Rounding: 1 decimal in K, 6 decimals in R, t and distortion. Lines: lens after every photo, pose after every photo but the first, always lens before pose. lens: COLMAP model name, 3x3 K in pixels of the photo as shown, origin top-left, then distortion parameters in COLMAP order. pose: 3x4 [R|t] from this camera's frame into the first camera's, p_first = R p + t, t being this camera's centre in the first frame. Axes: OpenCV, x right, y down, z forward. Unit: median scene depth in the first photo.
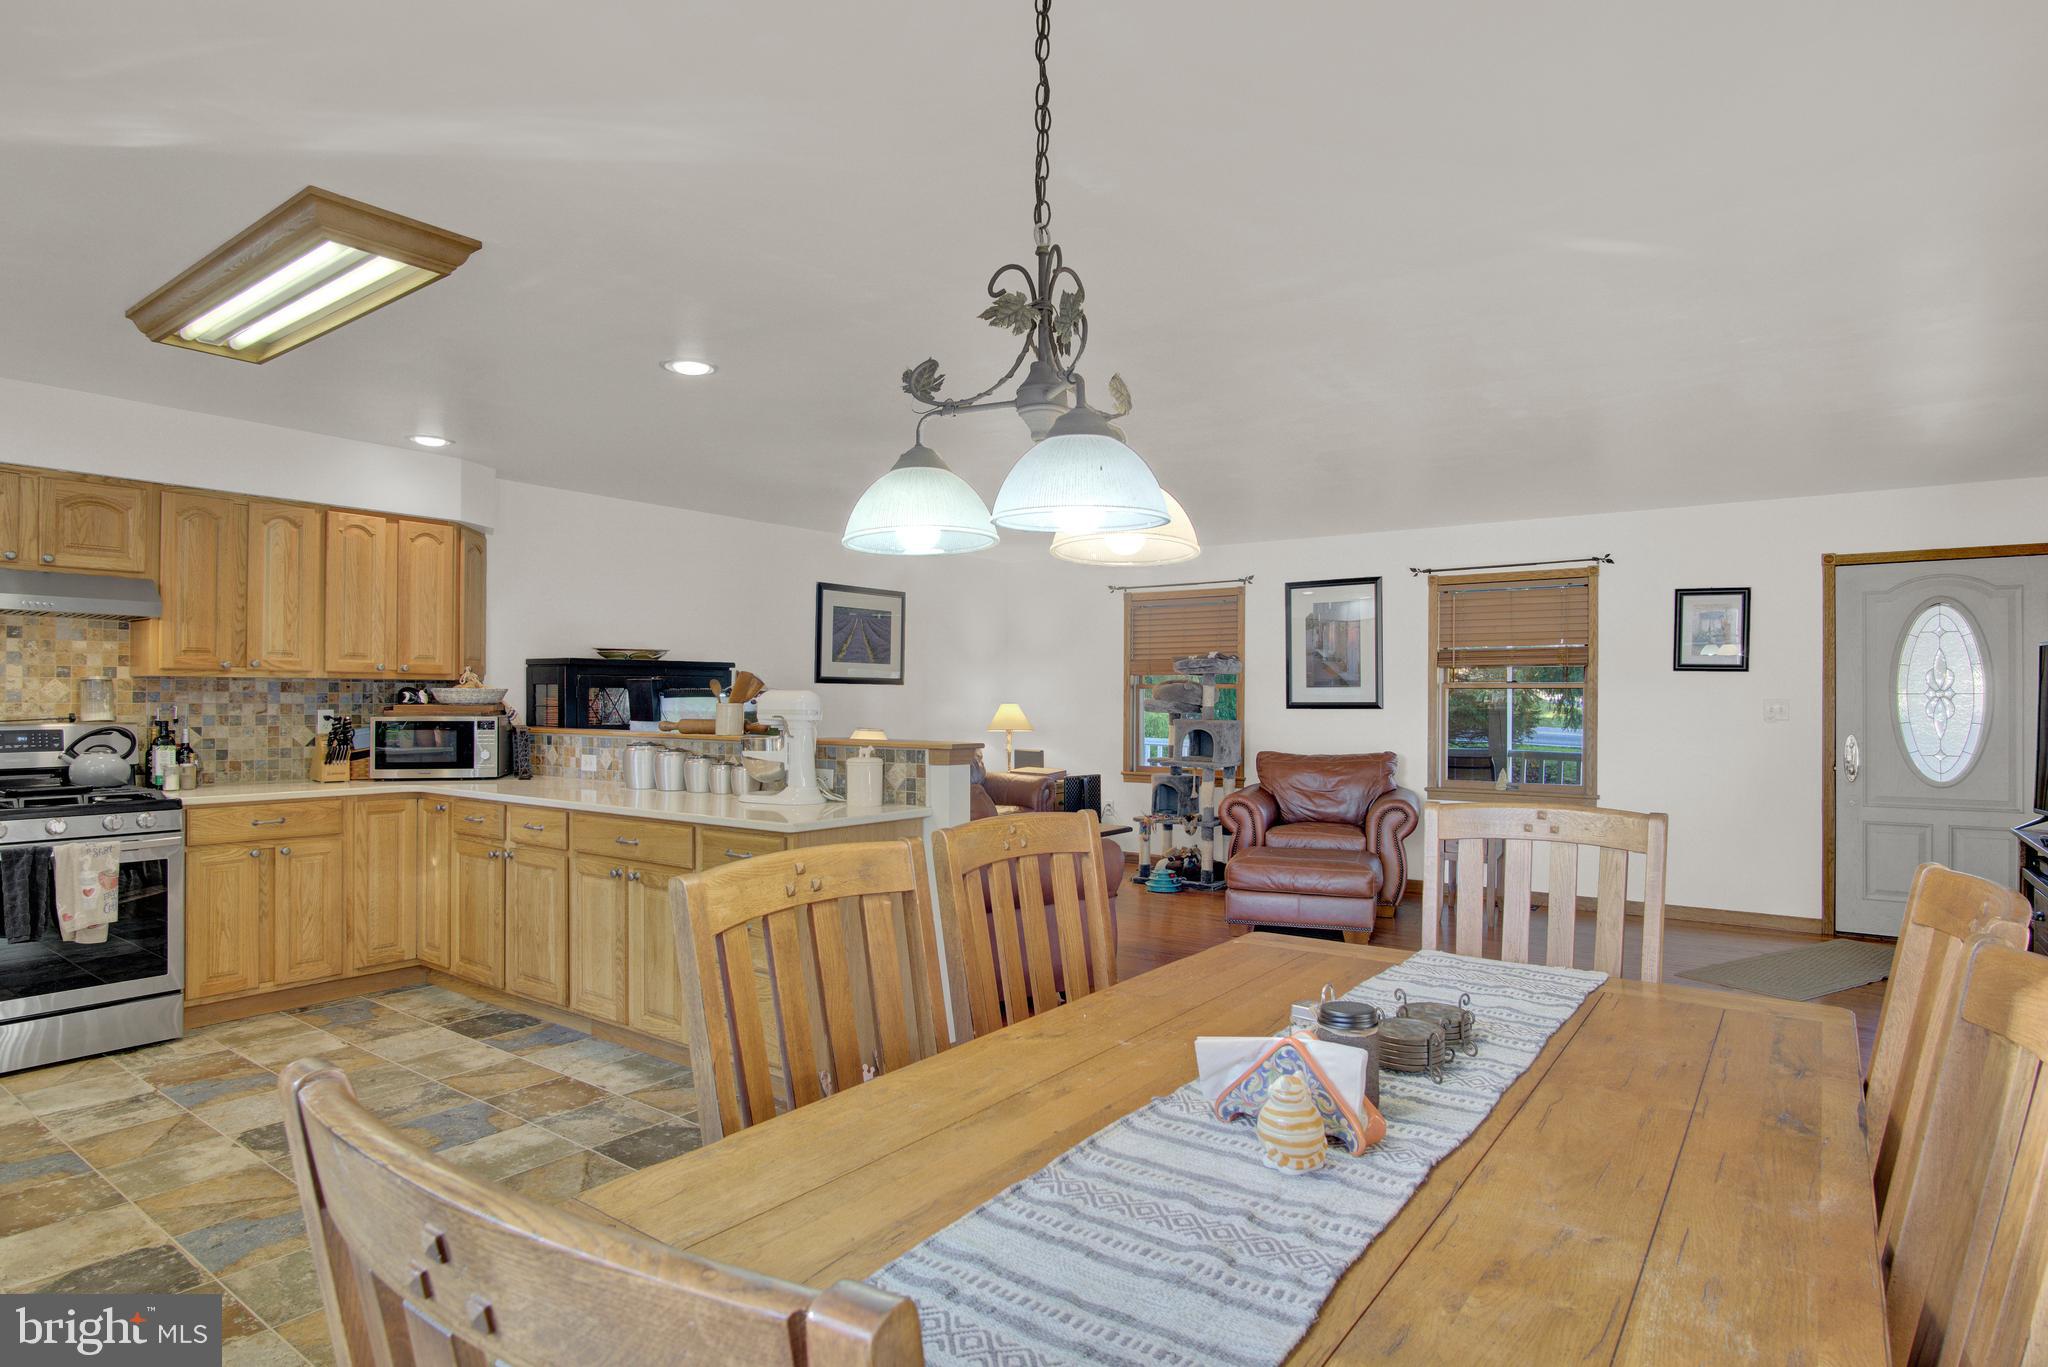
lens RADIAL K [[1094.2, 0, 1030.7], [0, 1094.2, 699.7], [0, 0, 1]] dist [-0.031387, 0.007980]
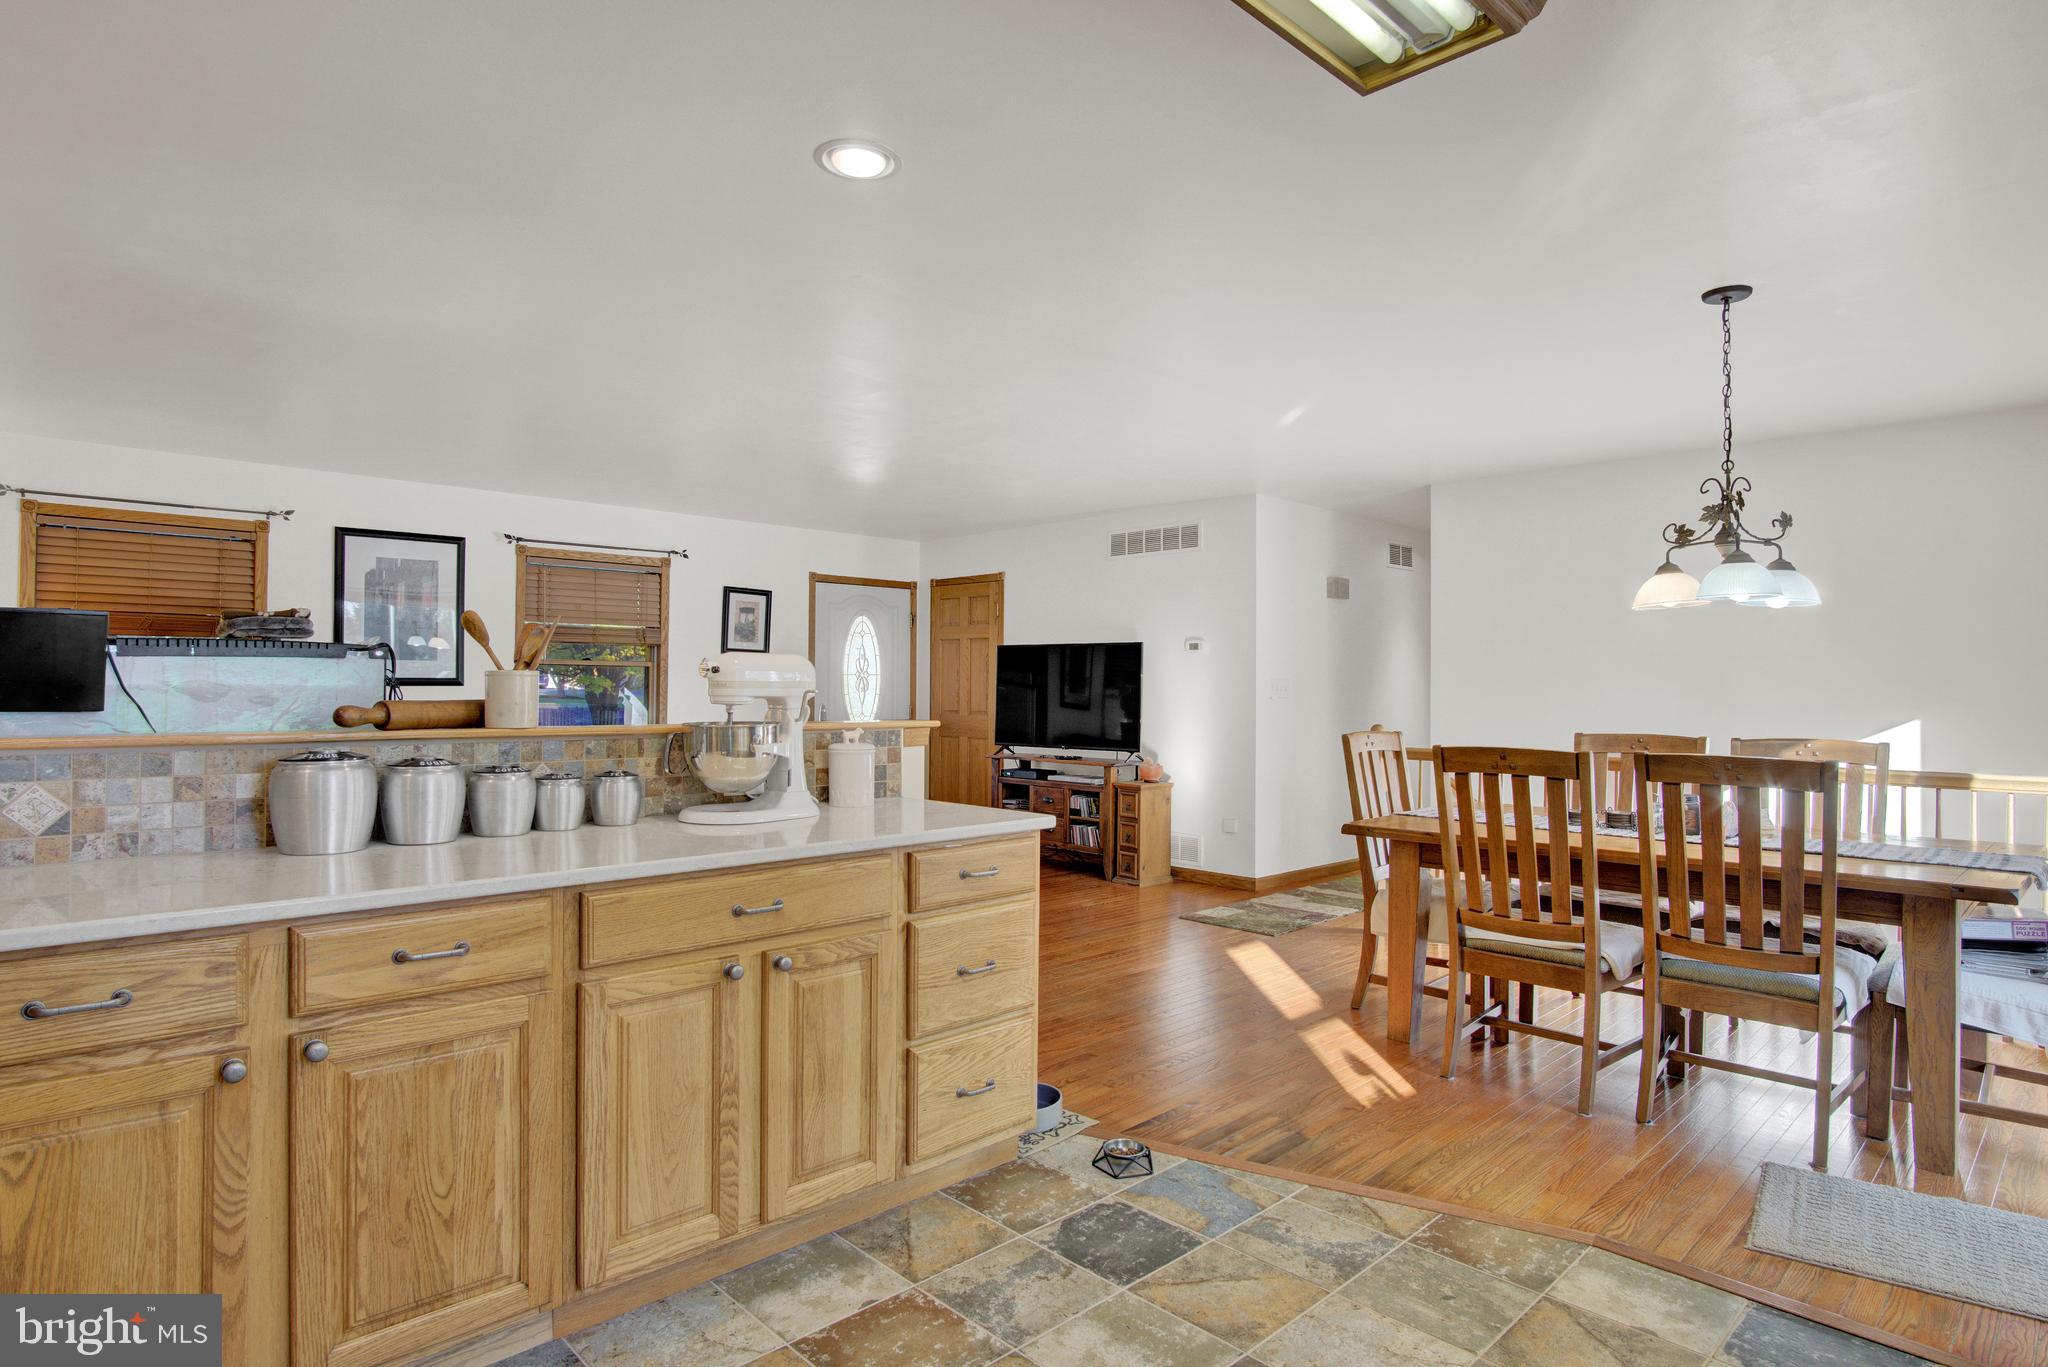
lens RADIAL K [[1094.2, 0, 1041.4], [0, 1094.2, 672.8], [0, 0, 1]] dist [-0.031387, 0.007980]
pose [[0.180964, 0.012458, 0.983411, -0.591661], [-0.005729, 0.999916, -0.011613, 0.007190], [-0.983473, -0.003533, 0.181020, 0.483434]]
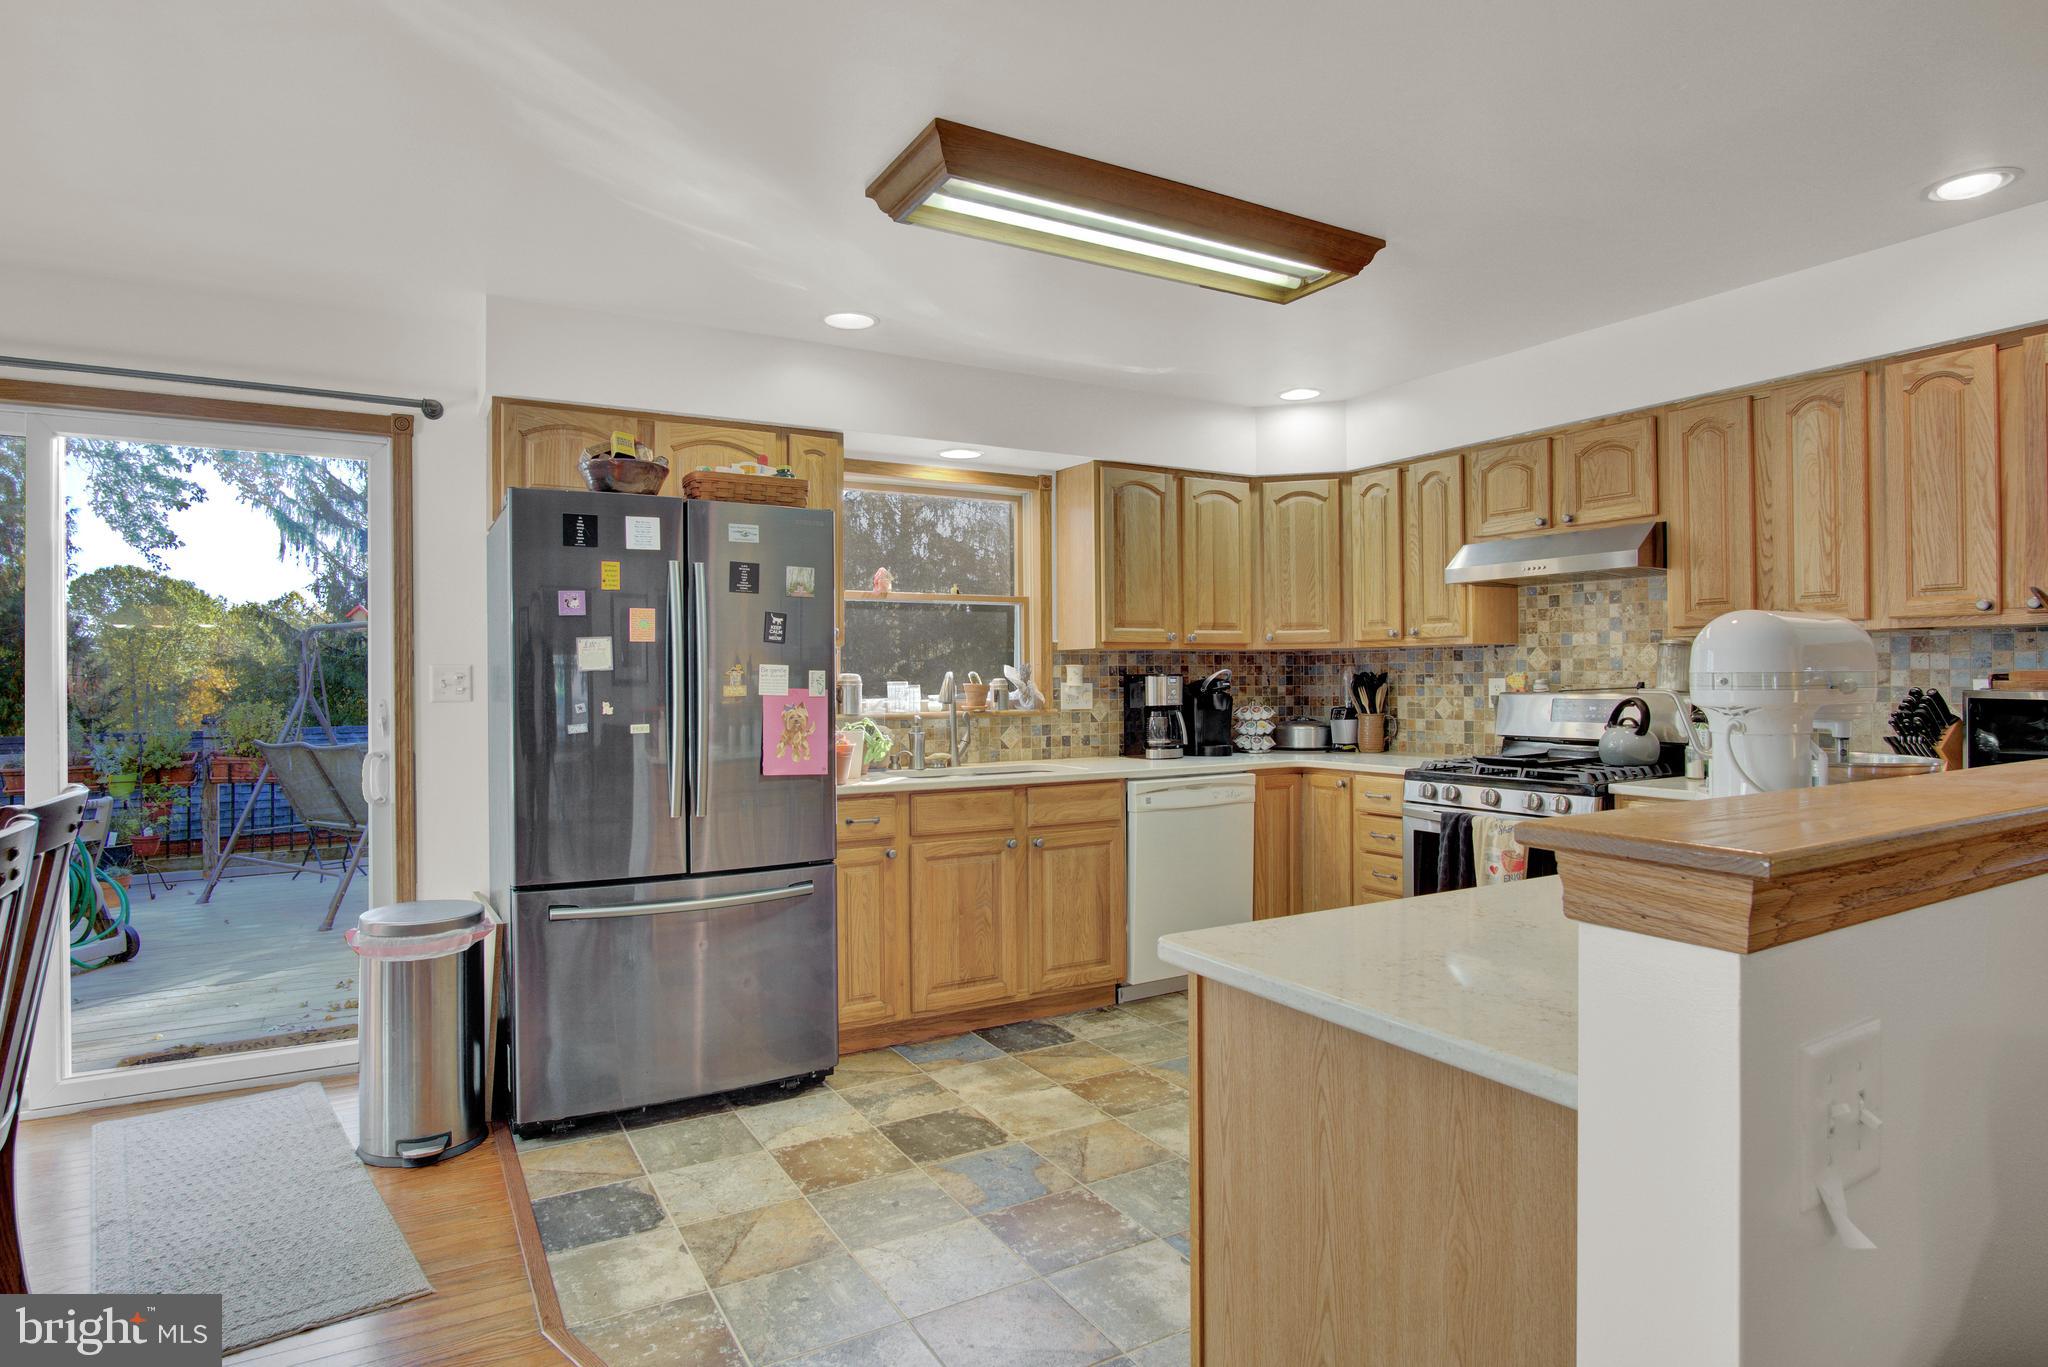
lens RADIAL K [[1094.2, 0, 1033.3], [0, 1094.2, 681.0], [0, 0, 1]] dist [-0.031387, 0.007980]
pose [[-0.404179, 0.001146, -0.914679, 0.104741], [0.005383, 0.999985, -0.001126, 0.007114], [0.914664, -0.005379, -0.404179, 0.633828]]
